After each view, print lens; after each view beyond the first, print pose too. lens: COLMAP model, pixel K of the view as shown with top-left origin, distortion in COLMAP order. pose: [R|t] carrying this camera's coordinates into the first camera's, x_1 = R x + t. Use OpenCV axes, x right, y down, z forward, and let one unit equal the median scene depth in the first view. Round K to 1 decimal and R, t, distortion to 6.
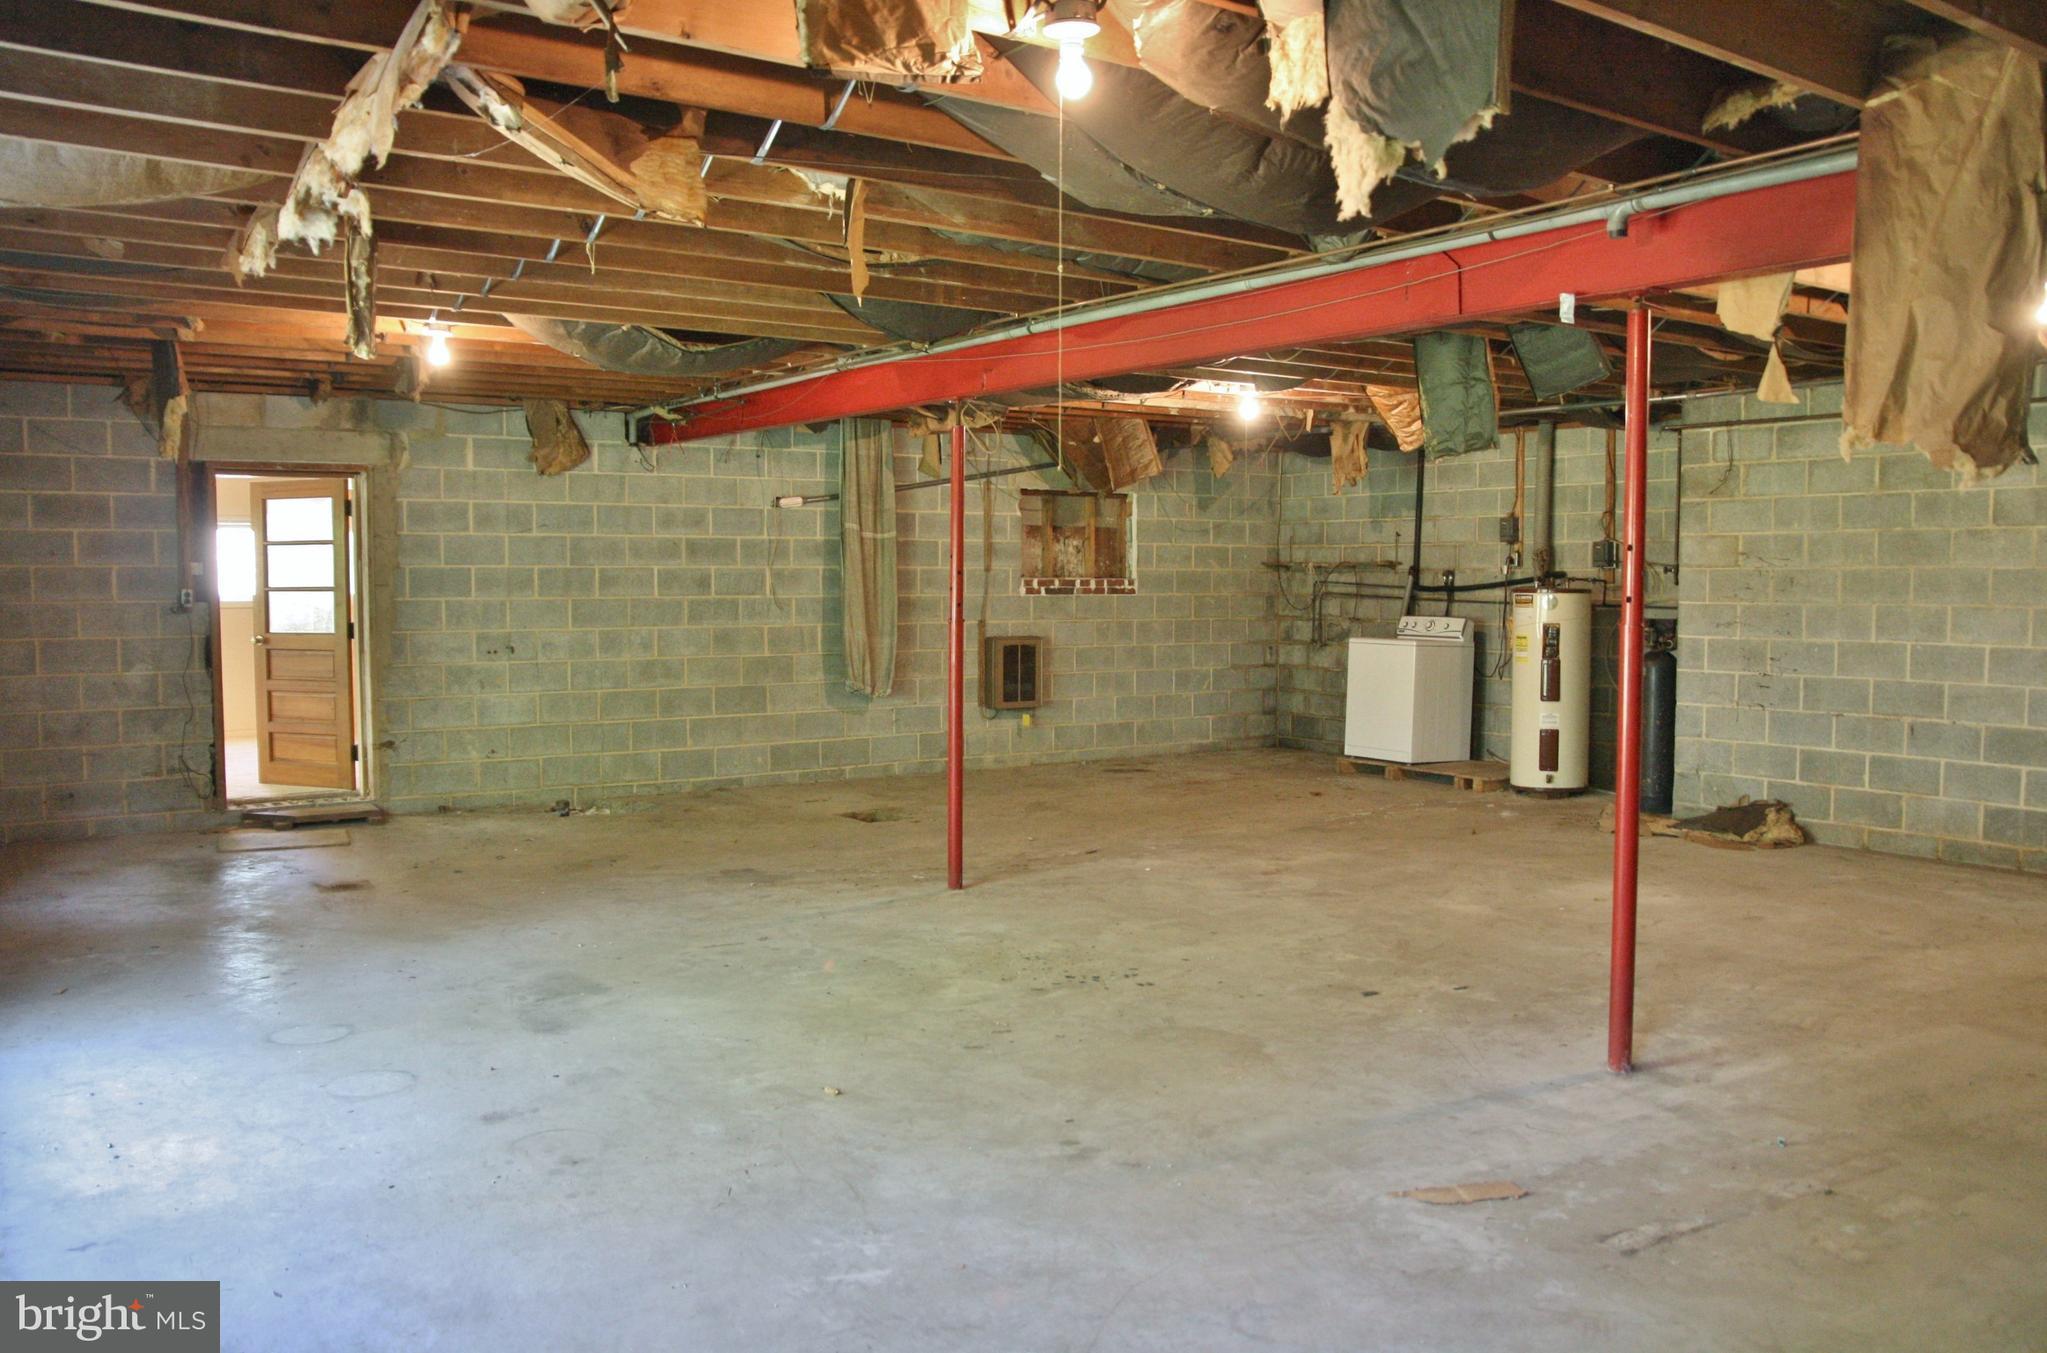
lens RADIAL K [[1589.4, 0, 1023.5], [0, 1589.4, 676.5], [0, 0, 1]] dist [-0.065870, 0.005545]
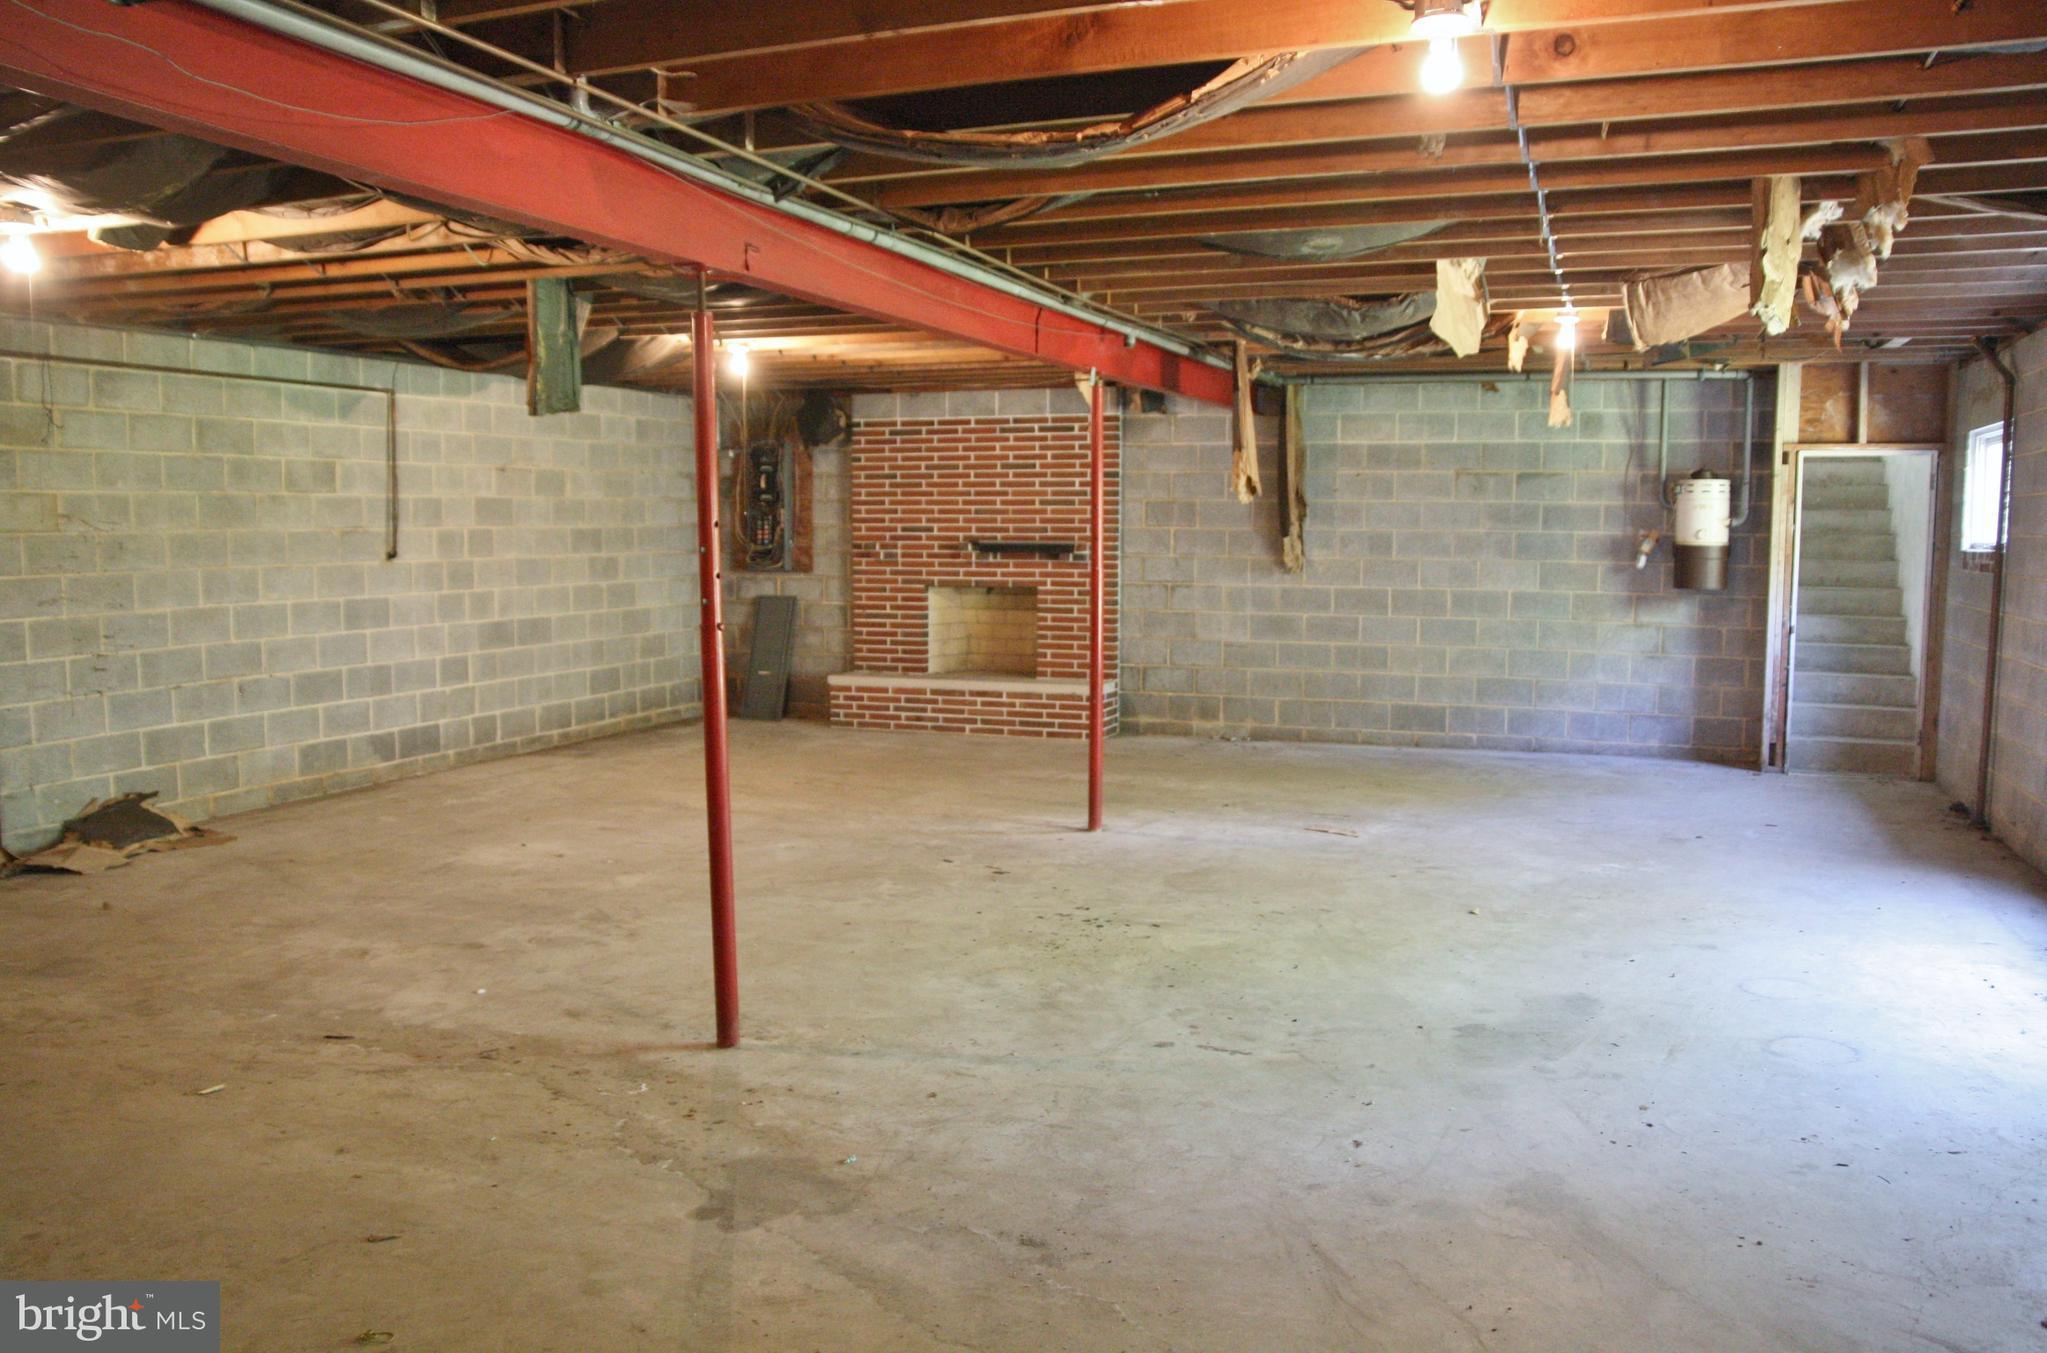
lens RADIAL K [[1621.7, 0, 1023.5], [0, 1621.7, 676.5], [0, 0, 1]] dist [-0.048320, -0.005486]
pose [[-0.559564, -0.081955, 0.824725, -0.595177], [0.049069, 0.990077, 0.131680, -0.088864], [-0.827333, 0.114152, -0.549990, 1.166053]]
